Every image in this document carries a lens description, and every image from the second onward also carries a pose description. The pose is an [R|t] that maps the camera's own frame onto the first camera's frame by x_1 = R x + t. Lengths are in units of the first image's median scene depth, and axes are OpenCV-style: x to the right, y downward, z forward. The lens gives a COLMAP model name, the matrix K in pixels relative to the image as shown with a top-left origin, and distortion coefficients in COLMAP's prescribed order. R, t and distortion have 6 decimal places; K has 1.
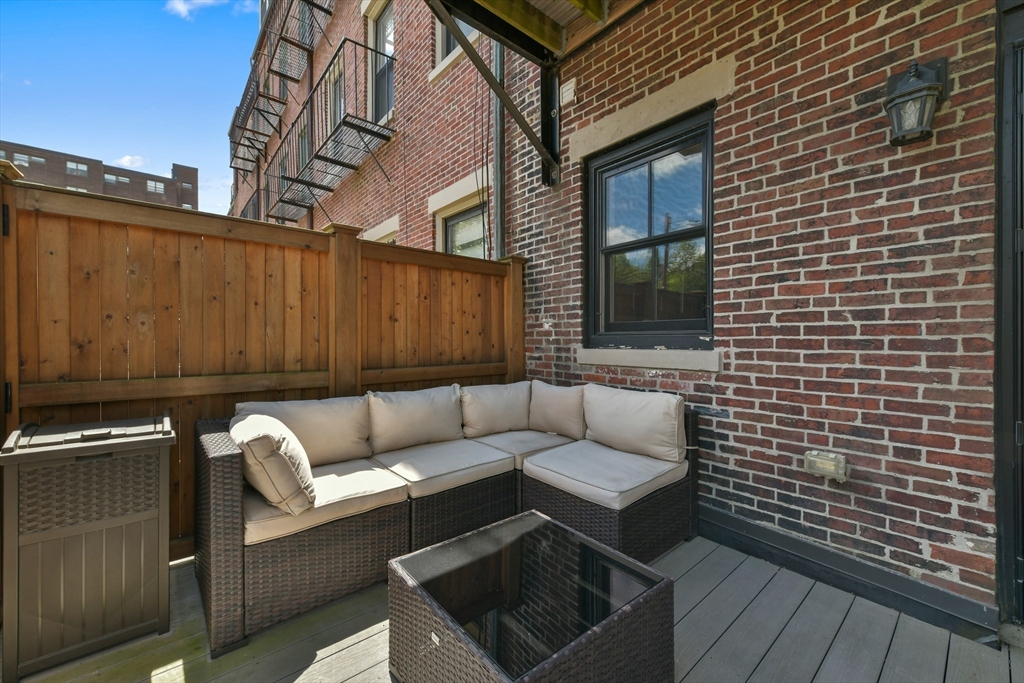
lens RADIAL K [[405.2, 0, 510.2], [0, 405.2, 339.6], [0, 0, 1]] dist [-0.008619, -0.000064]
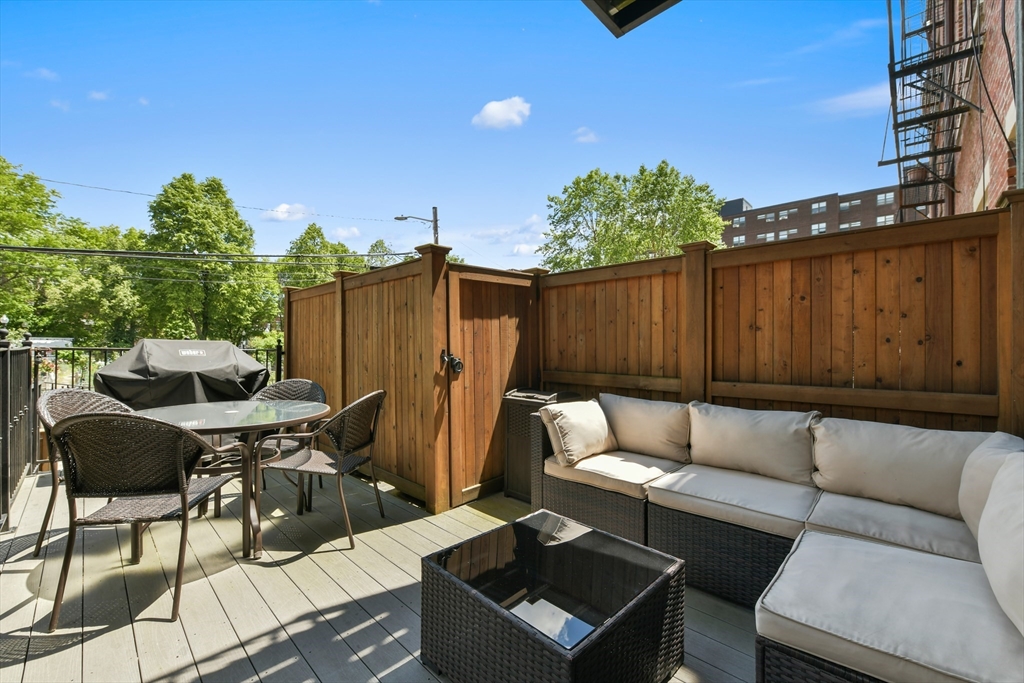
lens RADIAL K [[405.2, 0, 511.5], [0, 405.2, 346.6], [0, 0, 1]] dist [-0.008619, -0.000064]
pose [[0.106363, -0.005006, -0.994315, 0.596548], [-0.007000, 0.999959, -0.005783, -0.000317], [0.994303, 0.007575, 0.106323, 0.412752]]
